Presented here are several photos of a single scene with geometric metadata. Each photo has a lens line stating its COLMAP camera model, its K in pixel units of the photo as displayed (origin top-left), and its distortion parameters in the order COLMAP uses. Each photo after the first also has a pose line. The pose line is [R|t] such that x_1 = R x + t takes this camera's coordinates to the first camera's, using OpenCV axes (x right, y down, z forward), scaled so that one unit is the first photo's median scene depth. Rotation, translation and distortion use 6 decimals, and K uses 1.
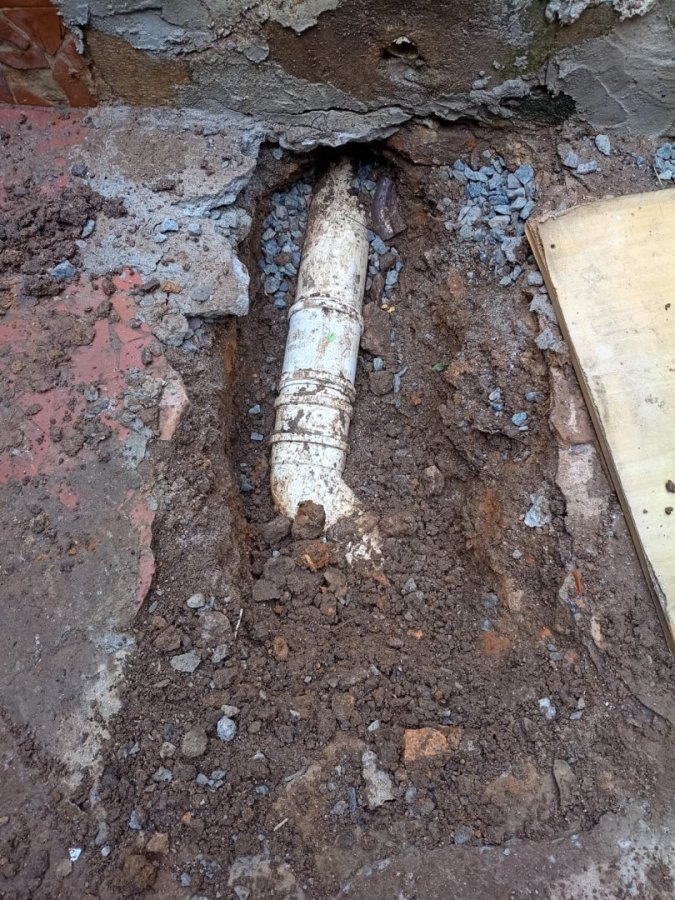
lens RADIAL K [[662.5, 0, 351.0], [0, 662.5, 455.5], [0, 0, 1]] dist [-0.017045, -0.009233]
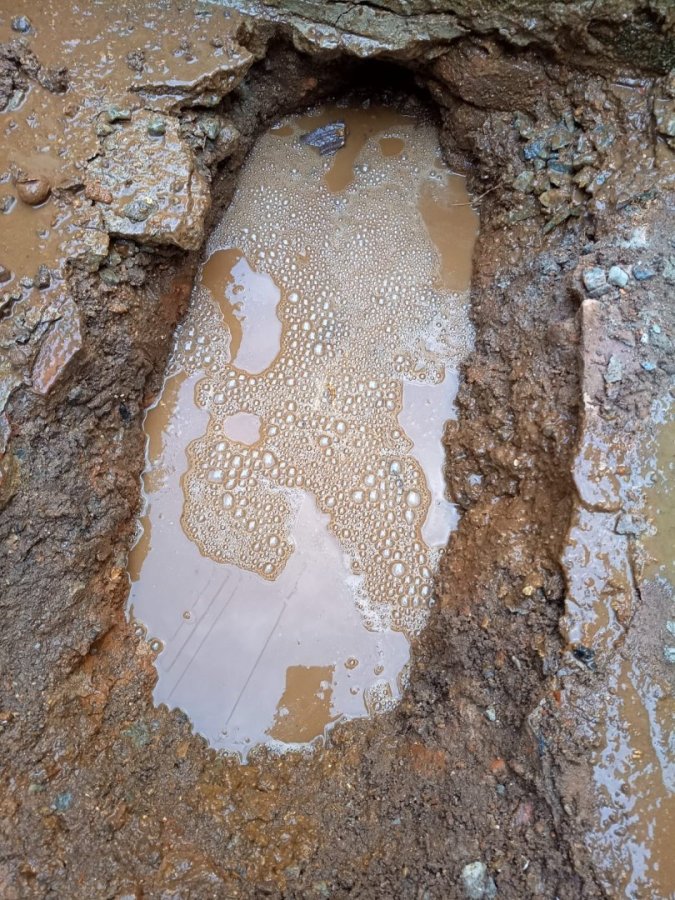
lens RADIAL K [[662.5, 0, 359.1], [0, 662.5, 460.0], [0, 0, 1]] dist [-0.017045, -0.009233]
pose [[0.980573, 0.193296, -0.033371, 0.094107], [-0.192652, 0.981030, 0.021579, -0.032103], [0.036909, -0.014731, 0.999210, 0.257735]]
